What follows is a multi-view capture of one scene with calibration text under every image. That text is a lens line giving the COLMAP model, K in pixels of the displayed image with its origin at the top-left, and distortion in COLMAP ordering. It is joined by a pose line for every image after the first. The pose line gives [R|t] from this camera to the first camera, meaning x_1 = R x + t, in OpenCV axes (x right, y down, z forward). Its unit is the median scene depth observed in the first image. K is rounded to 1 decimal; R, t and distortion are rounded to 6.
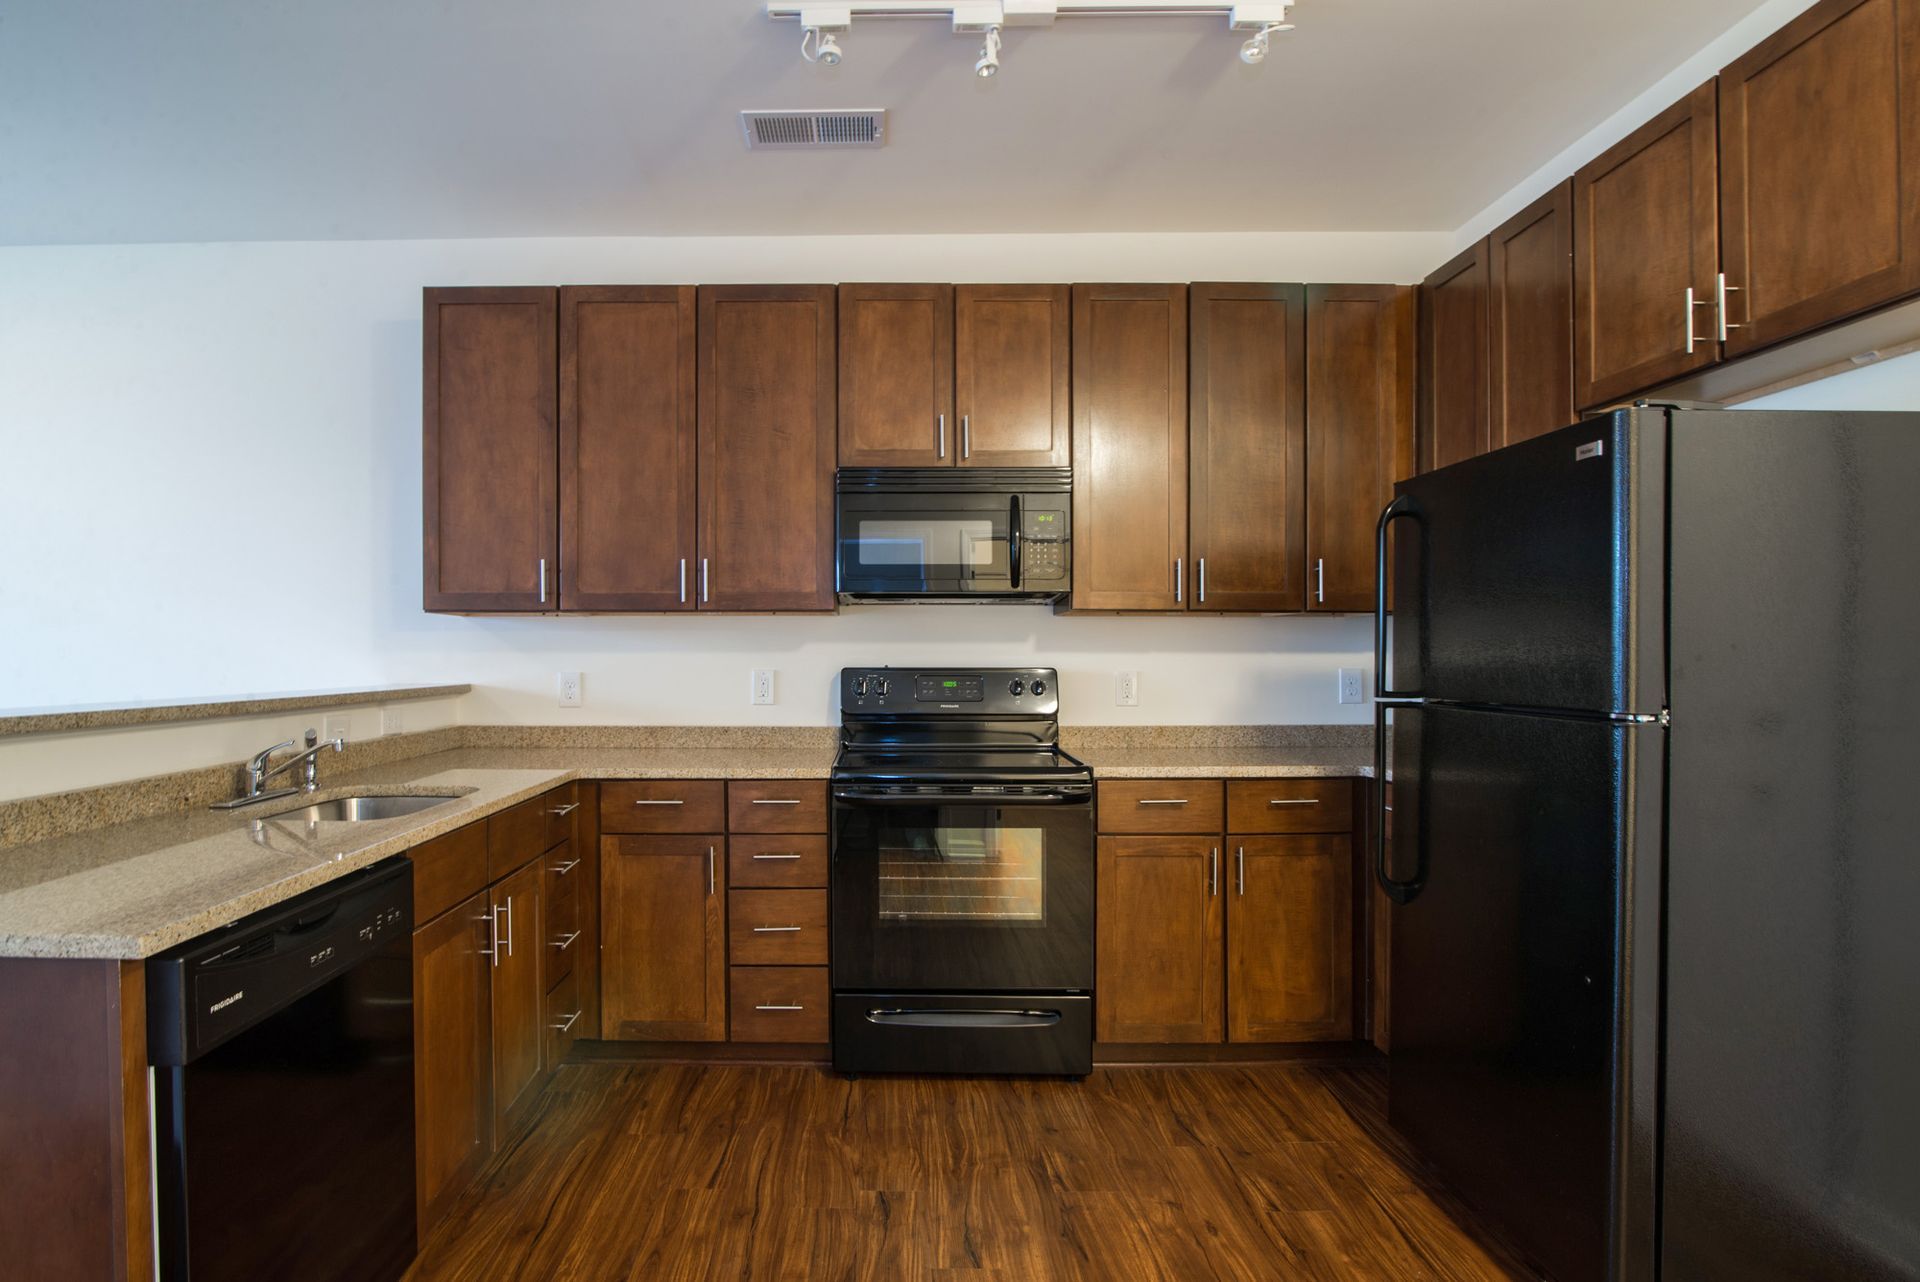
lens RADIAL K [[983.7, 0, 866.3], [0, 983.7, 667.9], [0, 0, 1]] dist [-0.020401, 0.000352]
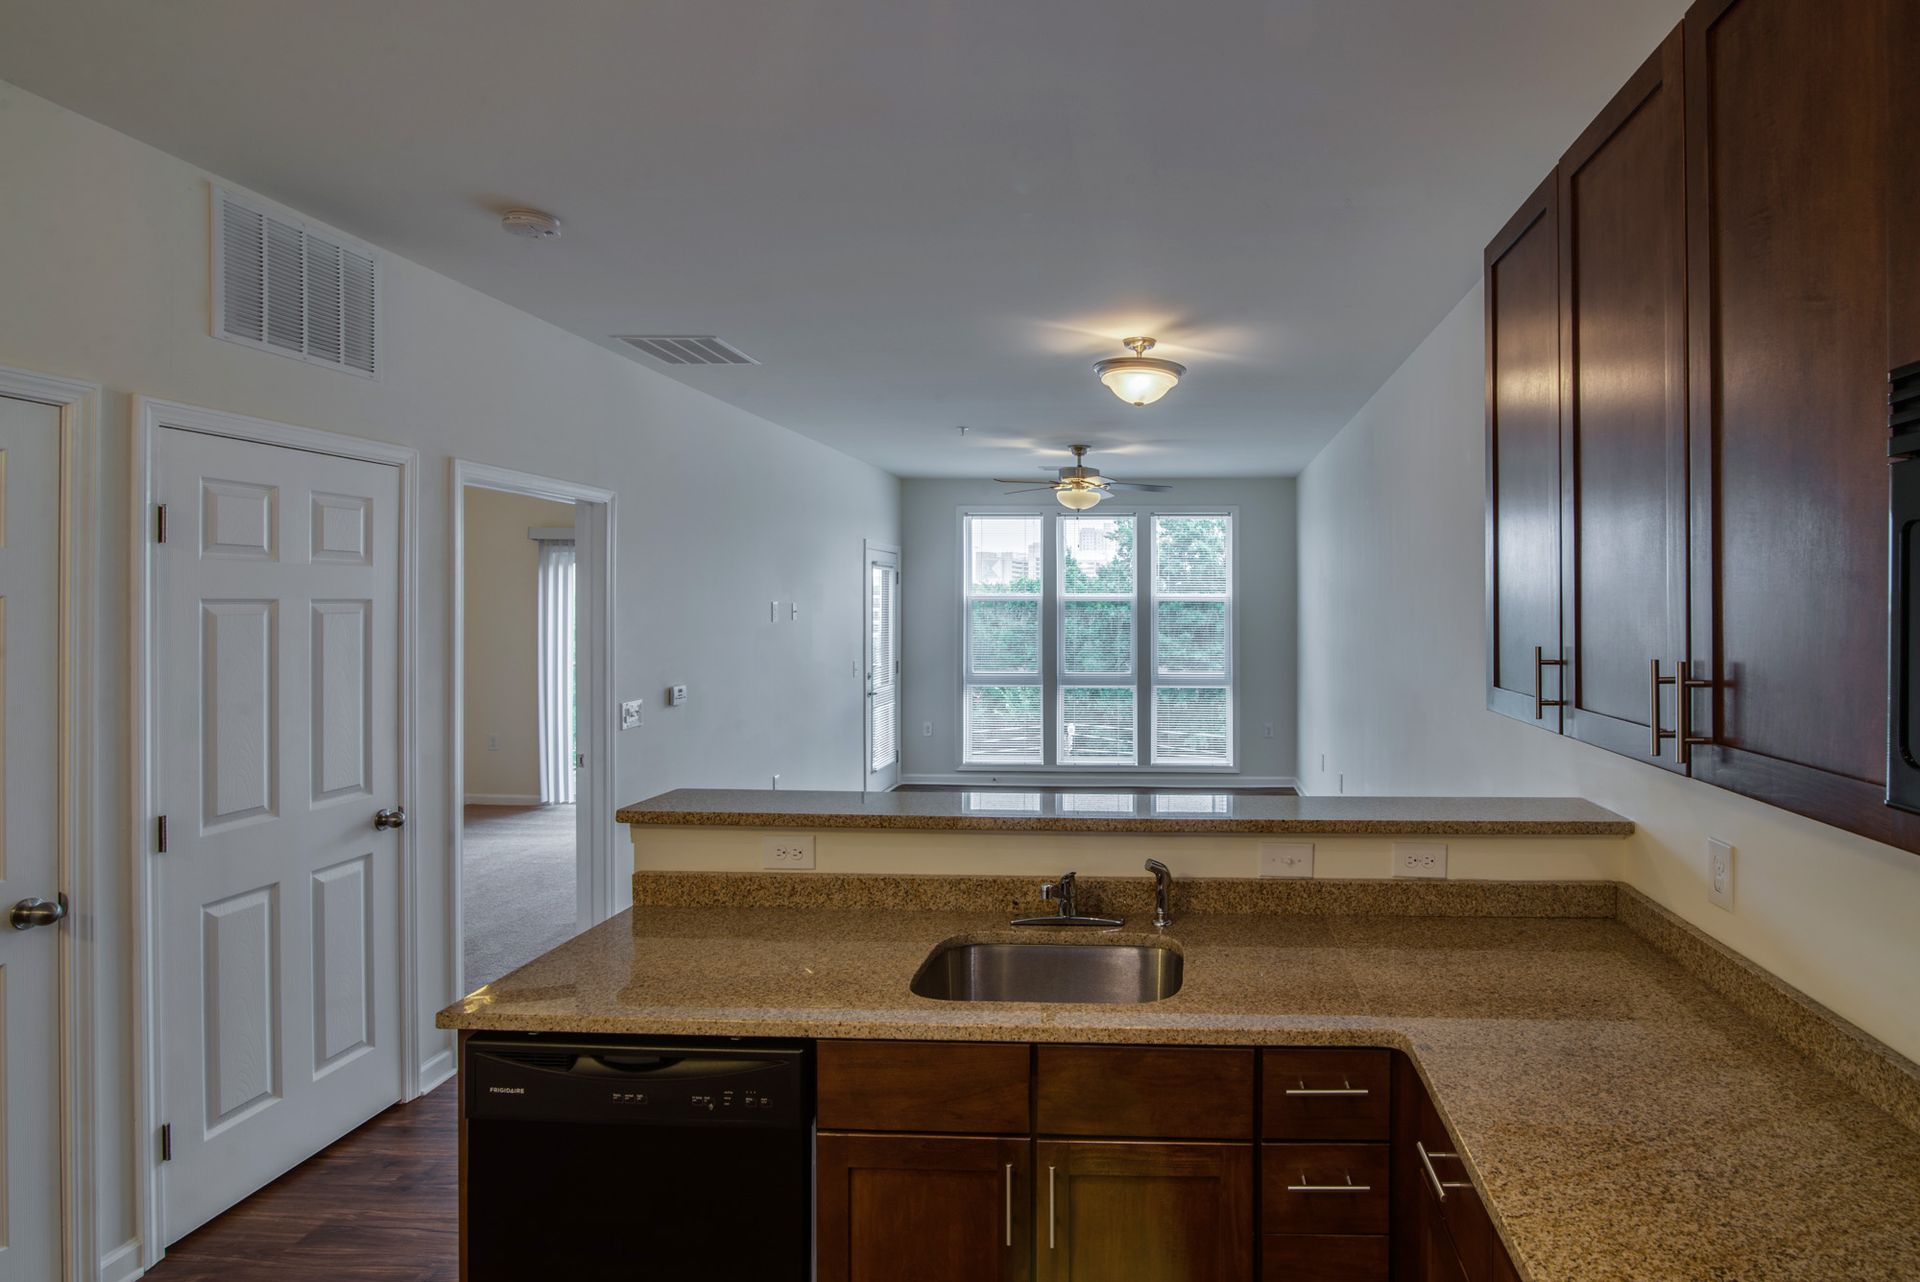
lens RADIAL K [[983.7, 0, 1104.8], [0, 983.7, 611.3], [0, 0, 1]] dist [-0.020401, 0.000352]
pose [[-0.026173, -0.002565, -0.999654, 0.278248], [-0.012644, 0.999918, -0.002235, -0.136054], [0.999577, 0.012581, -0.026203, 0.822520]]
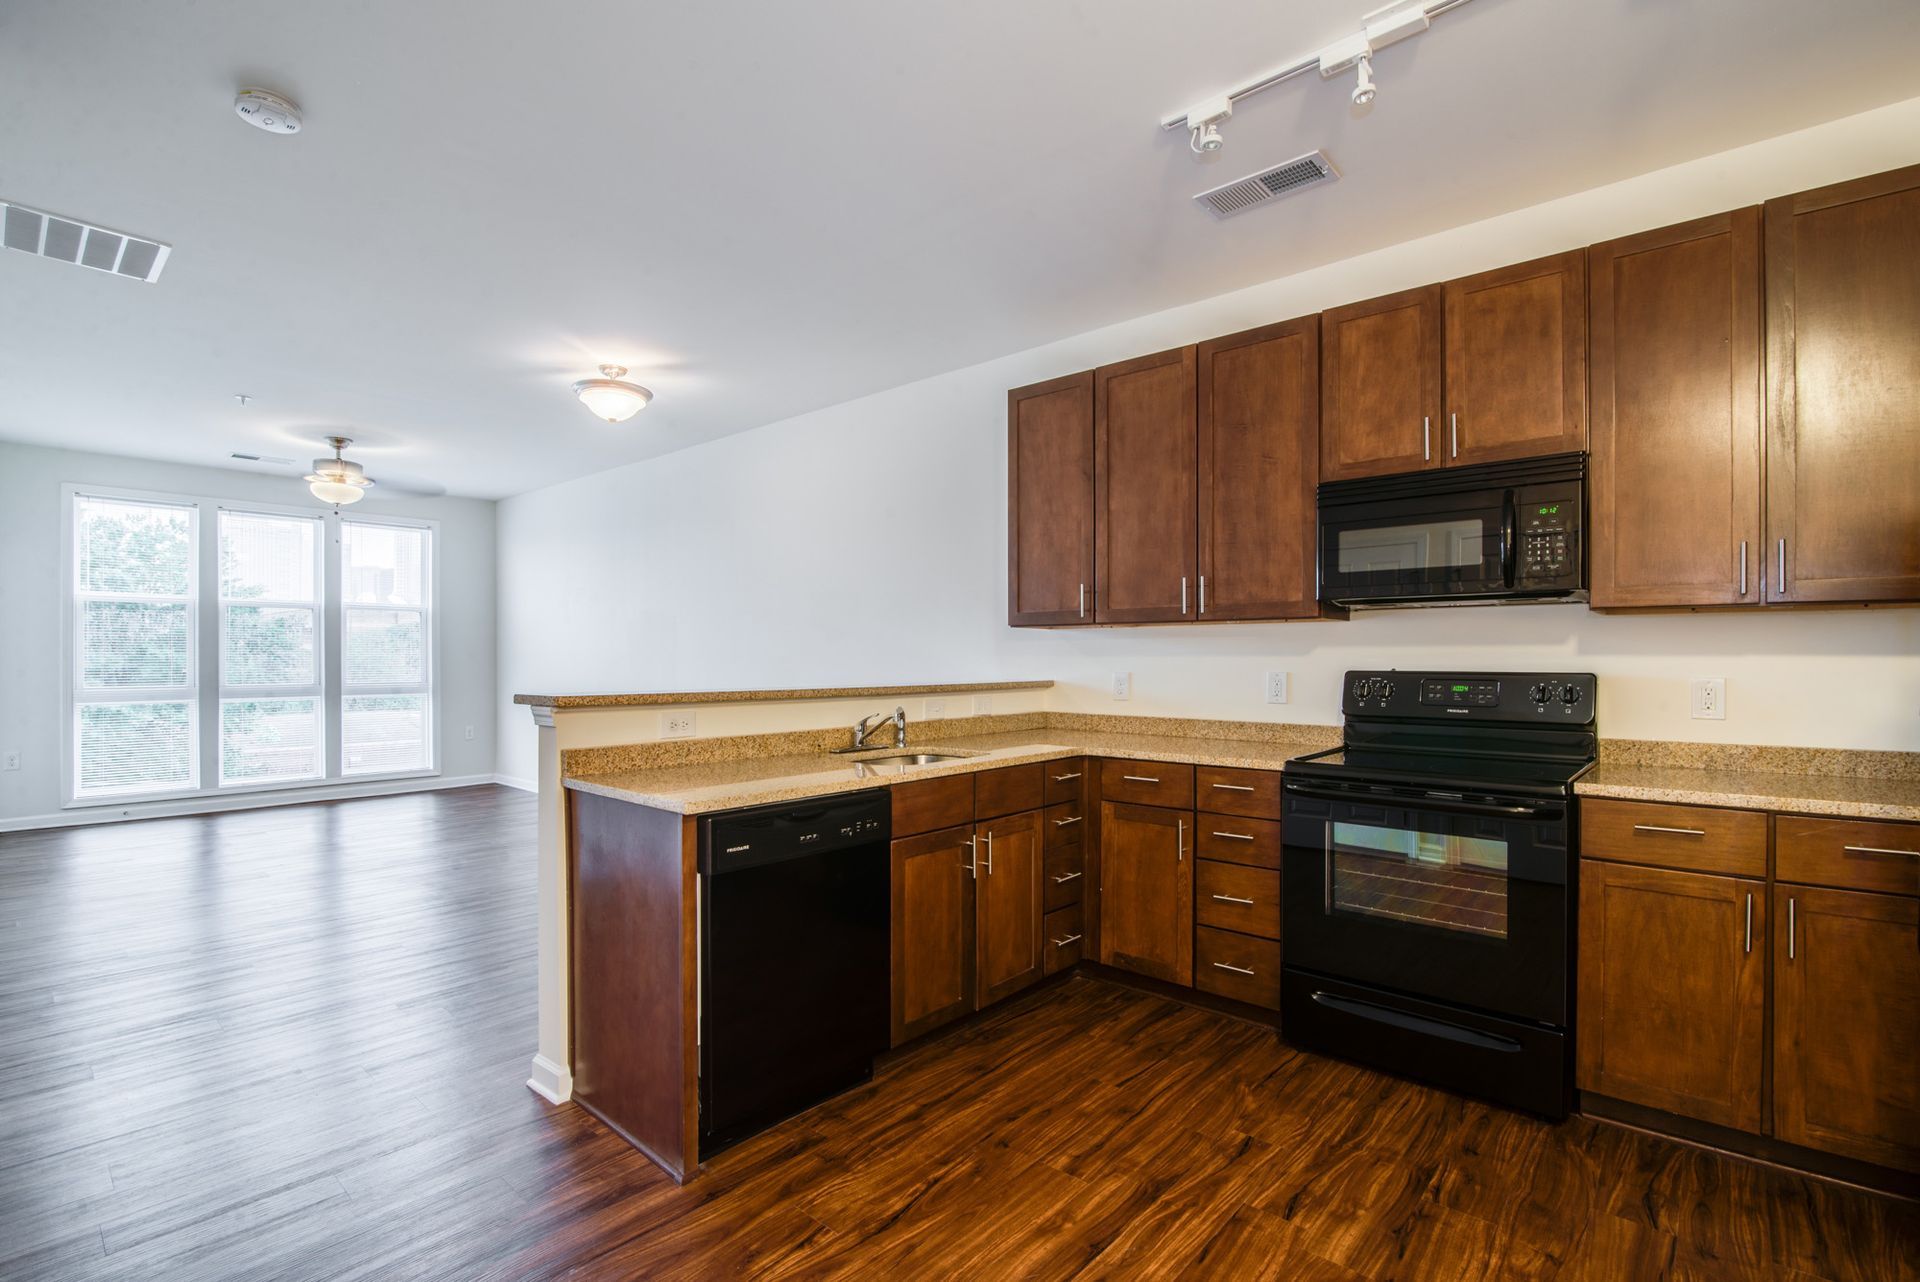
lens RADIAL K [[888.4, 0, 926.7], [0, 888.4, 667.4], [0, 0, 1]] dist [-0.024993, 0.002843]
pose [[0.744103, 0.007116, -0.668027, 0.324508], [-0.008553, 0.999963, 0.001125, -0.001057], [0.668010, 0.004877, 0.744136, -0.001925]]
